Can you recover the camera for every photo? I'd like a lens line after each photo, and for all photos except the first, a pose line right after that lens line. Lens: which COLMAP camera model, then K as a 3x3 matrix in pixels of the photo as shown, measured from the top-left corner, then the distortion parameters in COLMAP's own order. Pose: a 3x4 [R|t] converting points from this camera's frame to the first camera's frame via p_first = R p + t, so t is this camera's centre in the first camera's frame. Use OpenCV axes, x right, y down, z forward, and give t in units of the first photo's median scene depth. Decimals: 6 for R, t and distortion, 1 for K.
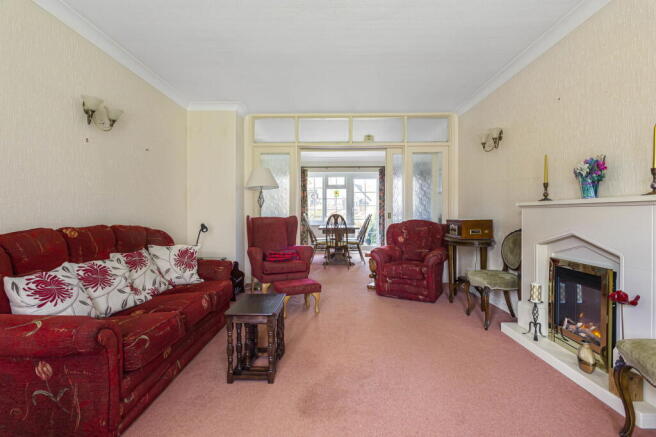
lens RADIAL K [[311.6, 0, 328.0], [0, 311.6, 218.5], [0, 0, 1]] dist [-0.000245, 0.000197]
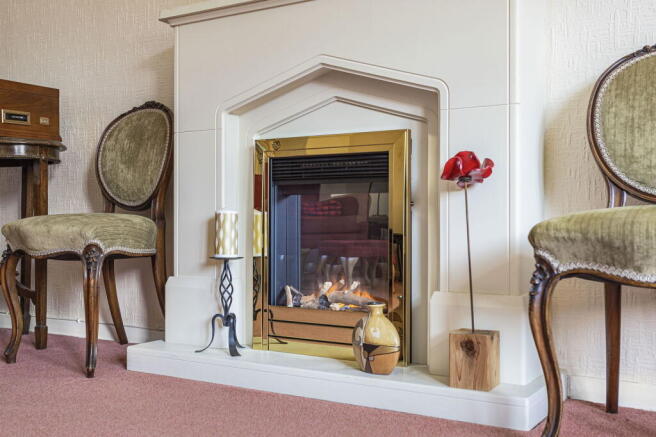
lens RADIAL K [[729.3, 0, 328.0], [0, 729.3, 218.5], [0, 0, 1]] dist [0.000723, -0.000227]
pose [[0.513674, 0.013299, 0.857882, -0.031667], [0.009145, 0.999738, -0.020974, 0.201621], [-0.857937, 0.018619, 0.513418, 0.366713]]
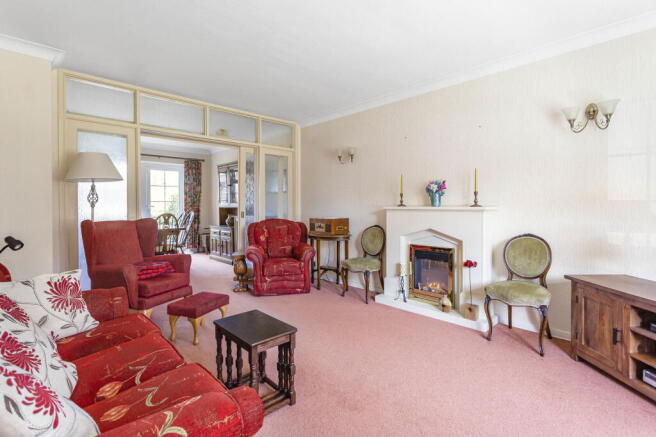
lens RADIAL K [[315.7, 0, 330.1], [0, 315.7, 211.2], [0, 0, 1]] dist [-0.000760, 0.000032]
pose [[0.706515, -0.011043, 0.707612, -0.518230], [0.011175, 0.999928, 0.004447, -0.036887], [-0.707610, 0.004766, 0.706588, 0.165901]]
